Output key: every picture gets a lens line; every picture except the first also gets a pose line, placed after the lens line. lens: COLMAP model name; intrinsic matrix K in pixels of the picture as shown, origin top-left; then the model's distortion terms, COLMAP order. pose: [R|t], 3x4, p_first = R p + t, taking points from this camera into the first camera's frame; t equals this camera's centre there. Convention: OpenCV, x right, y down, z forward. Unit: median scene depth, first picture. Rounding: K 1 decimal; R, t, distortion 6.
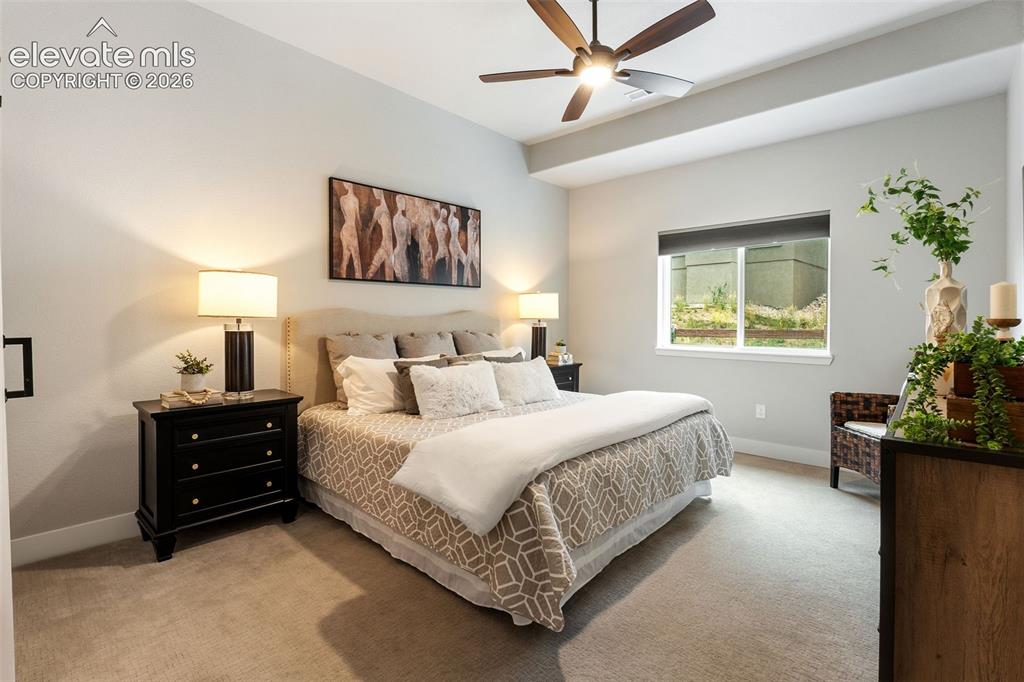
lens RADIAL K [[464.5, 0, 512.9], [0, 464.5, 342.4], [0, 0, 1]] dist [-0.011756, 0.000533]
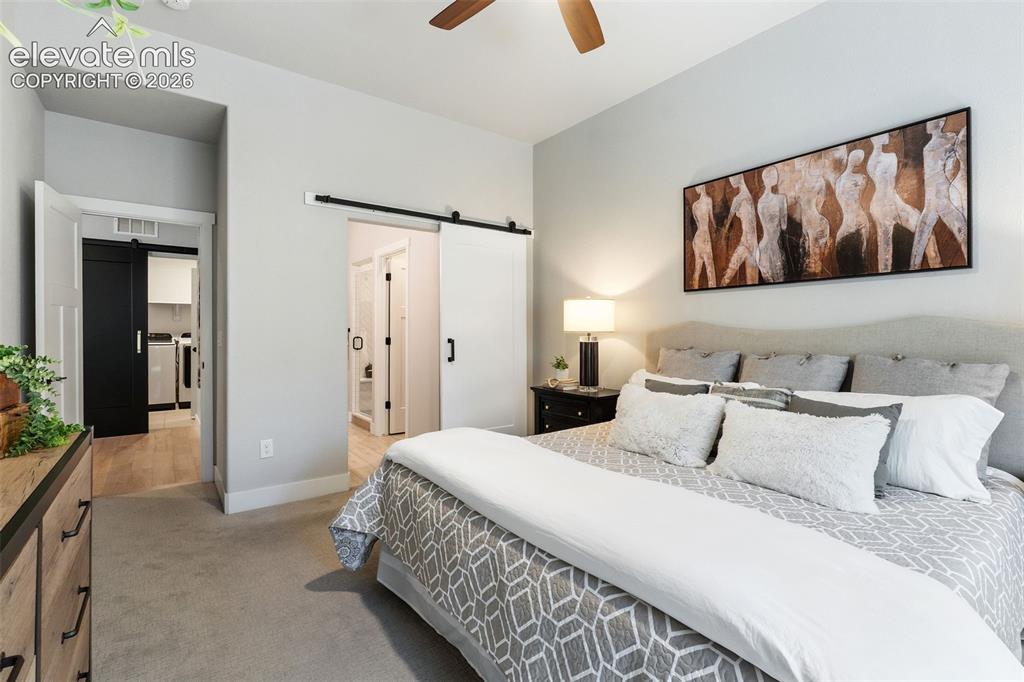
lens RADIAL K [[464.5, 0, 512.9], [0, 464.5, 342.4], [0, 0, 1]] dist [-0.011756, 0.000533]
pose [[-0.176532, 0.013681, -0.984200, 0.574403], [-0.055446, 0.998178, 0.023820, -0.031528], [0.982732, 0.058775, -0.175452, 0.750285]]
